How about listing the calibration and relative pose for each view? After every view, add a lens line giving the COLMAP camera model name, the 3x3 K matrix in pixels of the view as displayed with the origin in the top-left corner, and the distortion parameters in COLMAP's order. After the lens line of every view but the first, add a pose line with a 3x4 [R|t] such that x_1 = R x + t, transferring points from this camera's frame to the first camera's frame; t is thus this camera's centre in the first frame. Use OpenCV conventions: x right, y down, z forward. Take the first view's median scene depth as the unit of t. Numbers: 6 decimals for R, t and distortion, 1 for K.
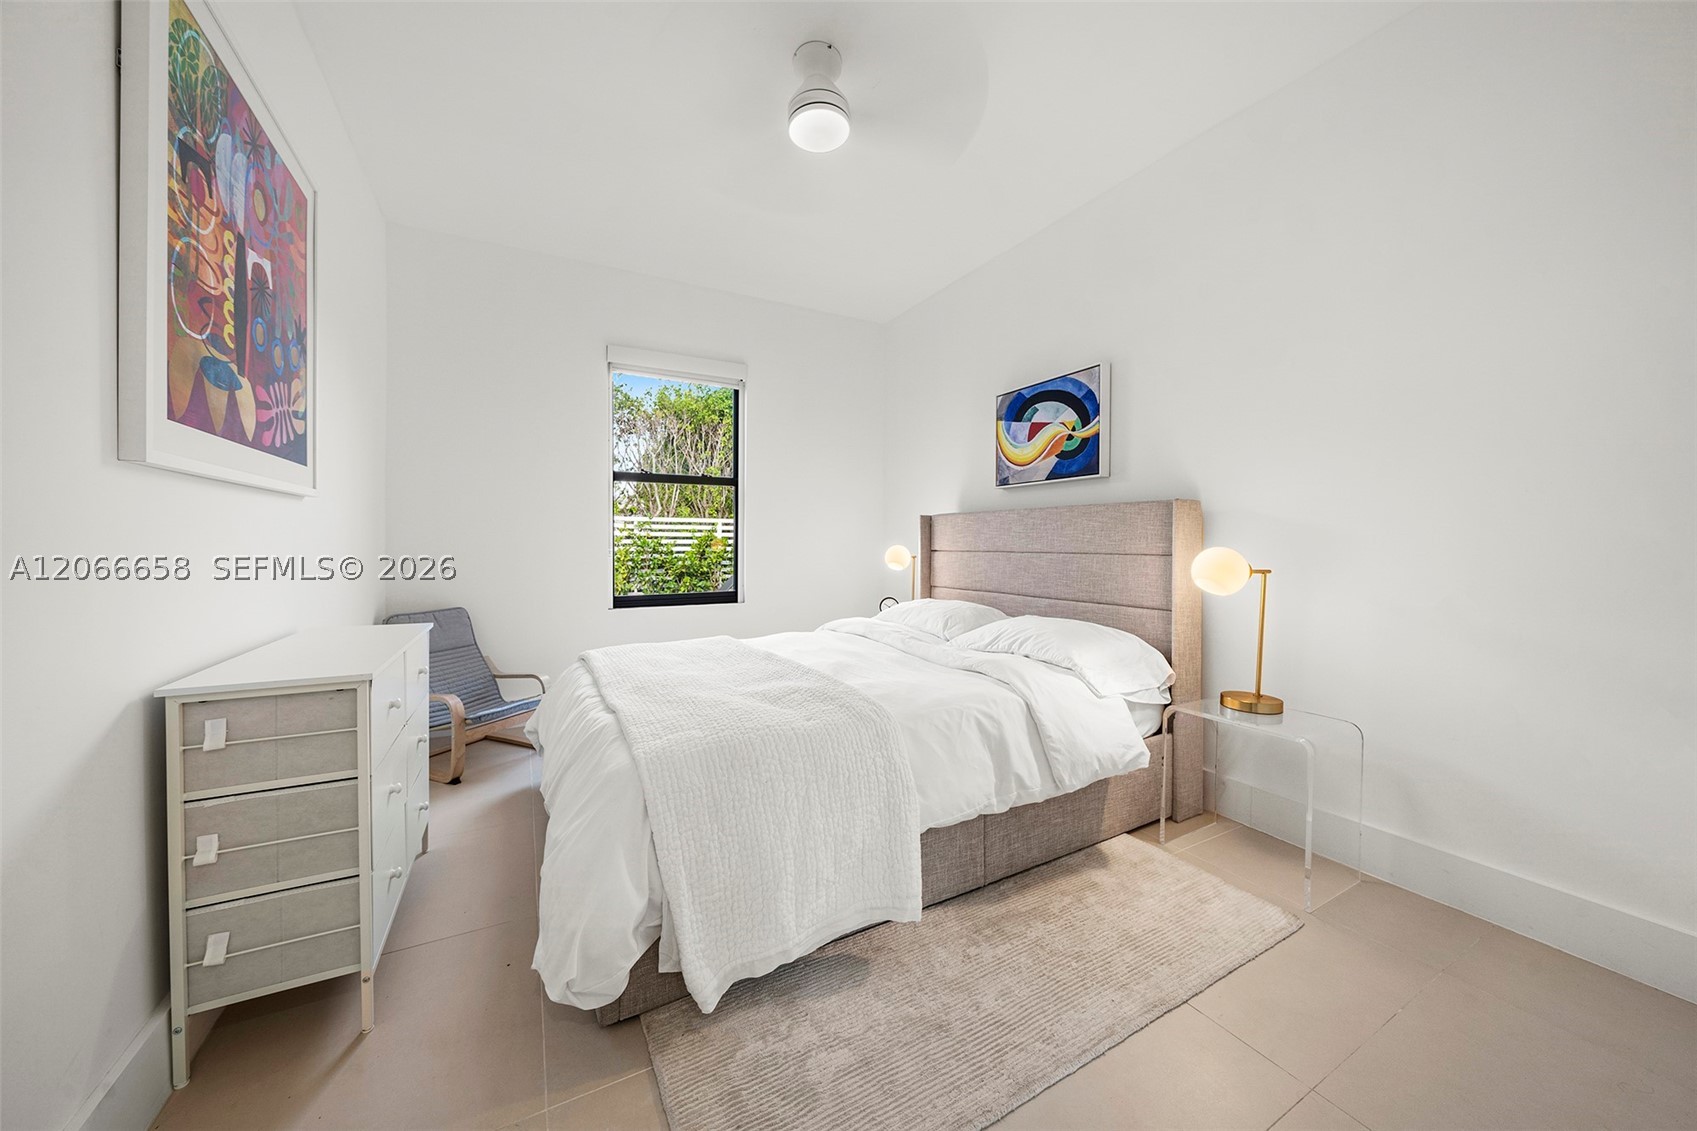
lens RADIAL K [[584.1, 0, 839.1], [0, 584.1, 556.8], [0, 0, 1]] dist [-0.001428, -0.000036]
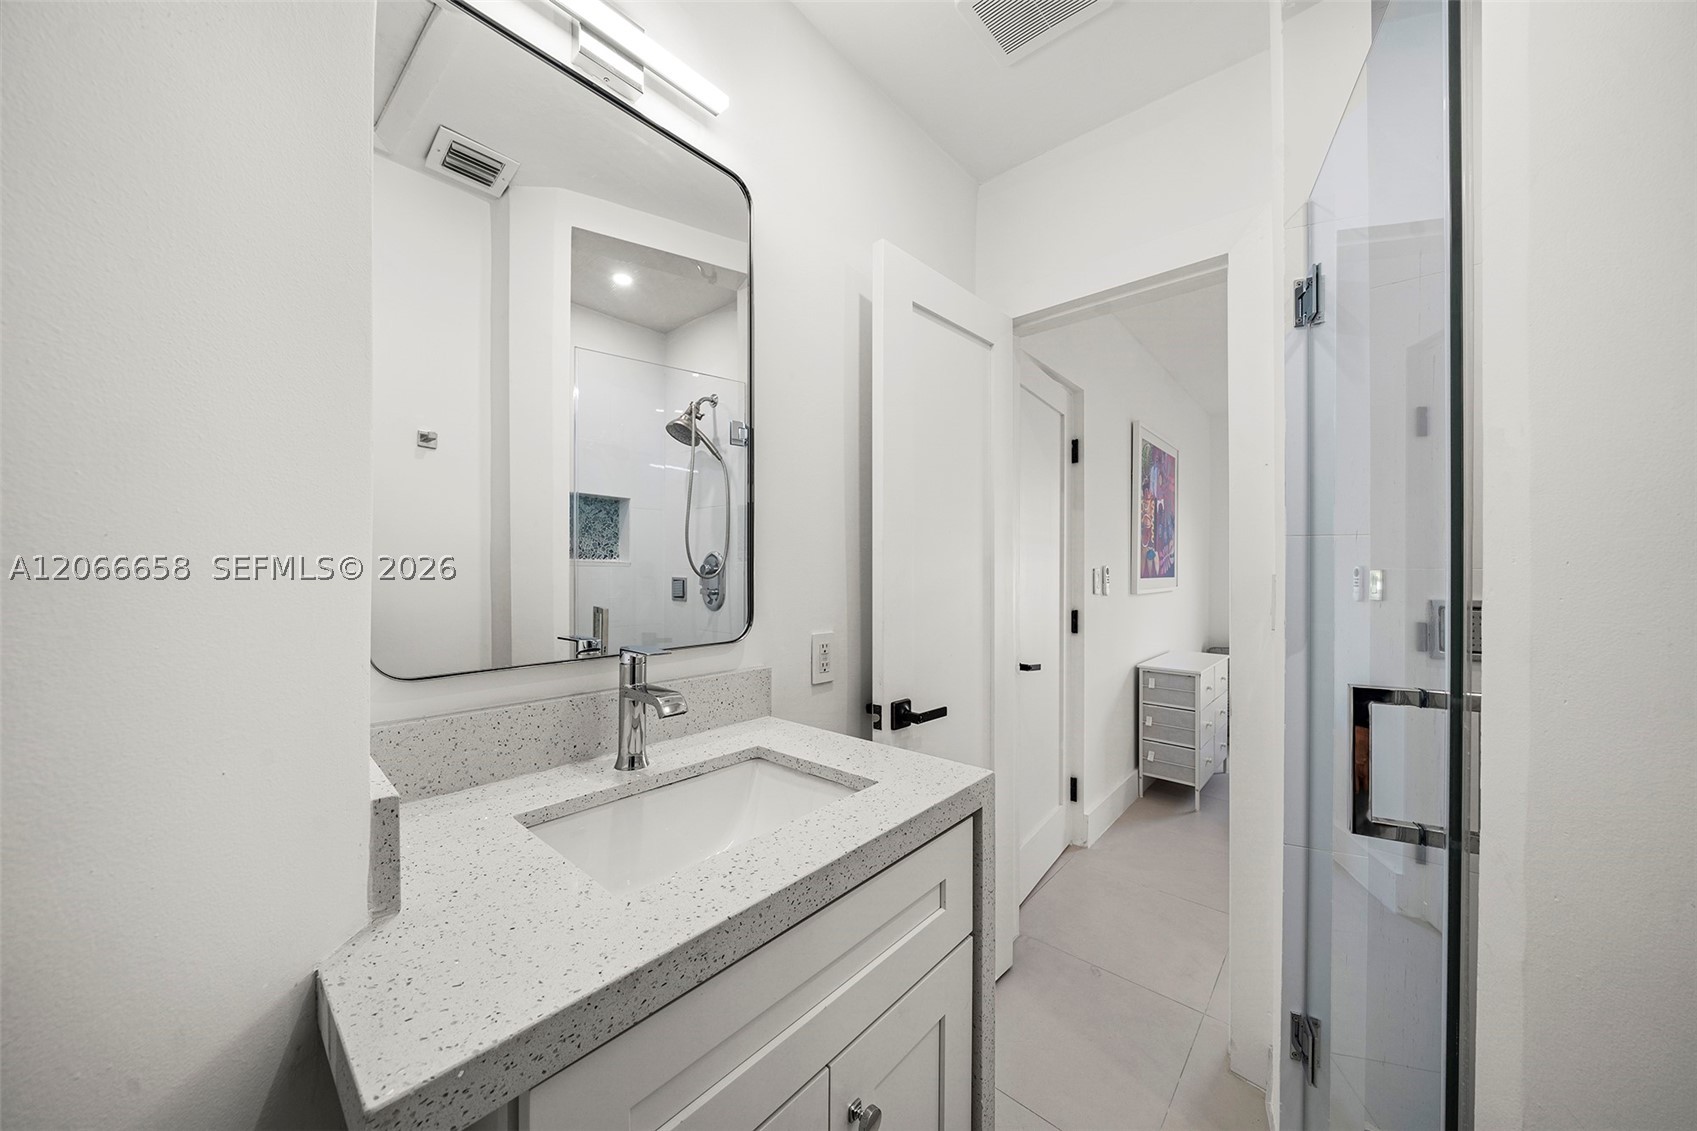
lens RADIAL K [[584.1, 0, 839.1], [0, 584.1, 556.8], [0, 0, 1]] dist [-0.001428, -0.000036]
pose [[0.333289, -0.022045, -0.942567, 1.140696], [-0.029045, 0.999012, -0.033635, -0.180566], [0.942377, 0.038587, 0.332320, -1.419722]]
